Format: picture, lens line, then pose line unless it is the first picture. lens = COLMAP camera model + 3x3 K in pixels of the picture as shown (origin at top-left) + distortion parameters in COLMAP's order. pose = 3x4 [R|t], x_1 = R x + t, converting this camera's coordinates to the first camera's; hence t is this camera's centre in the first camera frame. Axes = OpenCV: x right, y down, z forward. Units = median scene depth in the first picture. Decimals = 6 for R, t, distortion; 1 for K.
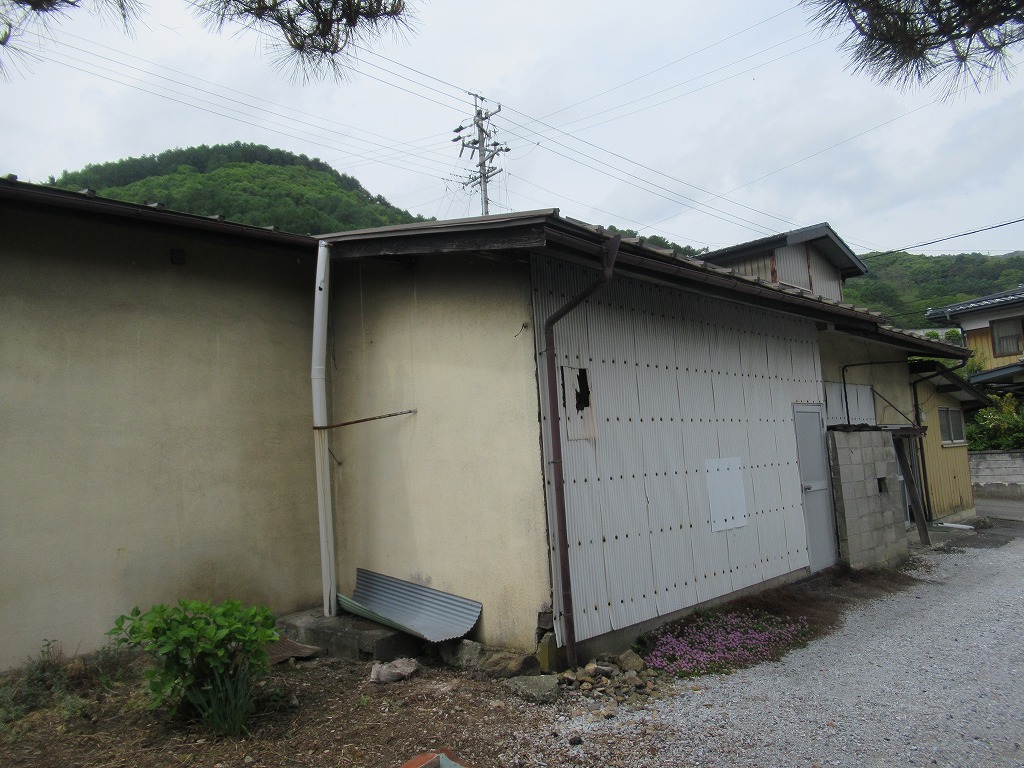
lens RADIAL K [[762.1, 0, 509.6], [0, 762.1, 385.0], [0, 0, 1]] dist [-0.003668, 0.007847]
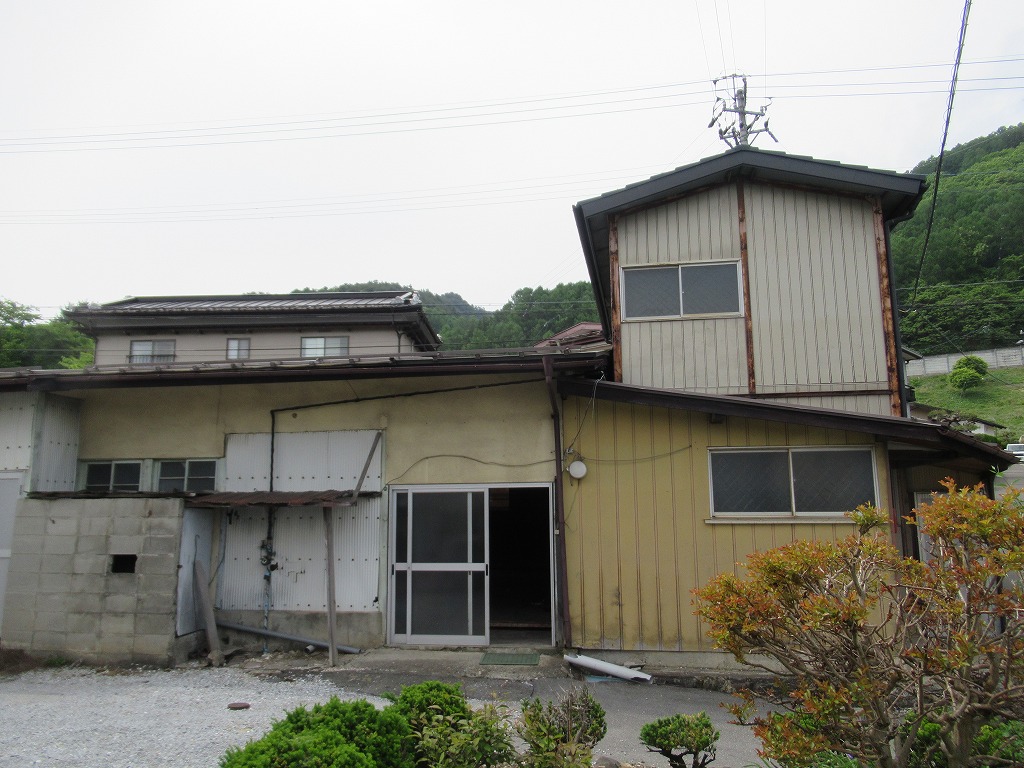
lens RADIAL K [[762.1, 0, 509.6], [0, 762.1, 385.0], [0, 0, 1]] dist [-0.003668, 0.007847]
pose [[0.570580, -0.083537, -0.816982, 1.692151], [0.060049, 0.996394, -0.059944, 0.012878], [0.819044, -0.014857, 0.573539, 1.020138]]
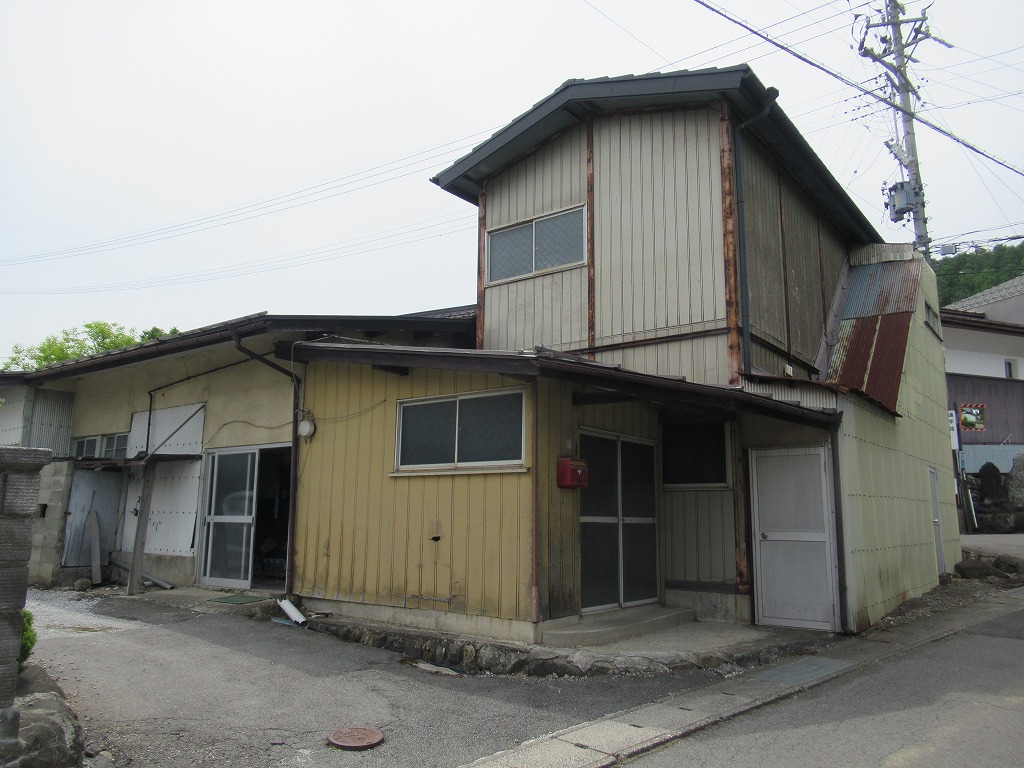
lens RADIAL K [[762.1, 0, 509.6], [0, 762.1, 385.0], [0, 0, 1]] dist [-0.003668, 0.007847]
pose [[0.122757, -0.117050, -0.985510, 1.993202], [0.082957, 0.990755, -0.107340, 0.142390], [0.988963, -0.068579, 0.131332, 1.783994]]
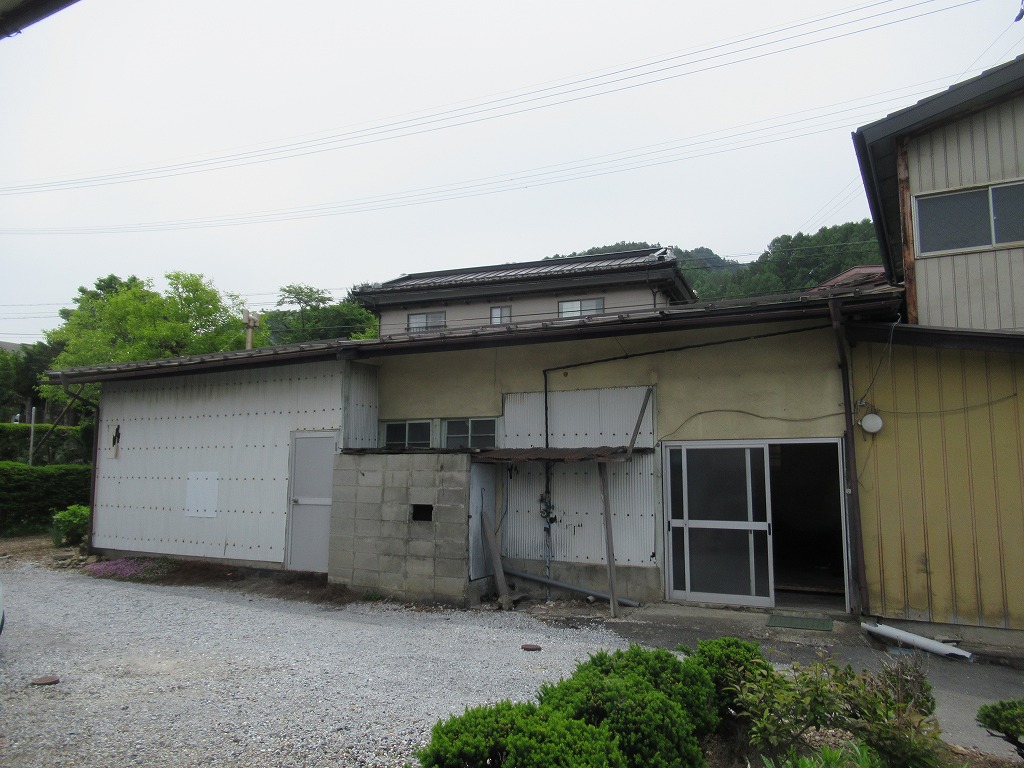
lens RADIAL K [[762.1, 0, 509.6], [0, 762.1, 385.0], [0, 0, 1]] dist [-0.003668, 0.007847]
pose [[0.277194, -0.054487, -0.959268, 1.671990], [0.080865, 0.996171, -0.033216, 0.018601], [0.957405, -0.068364, 0.280539, 1.000267]]
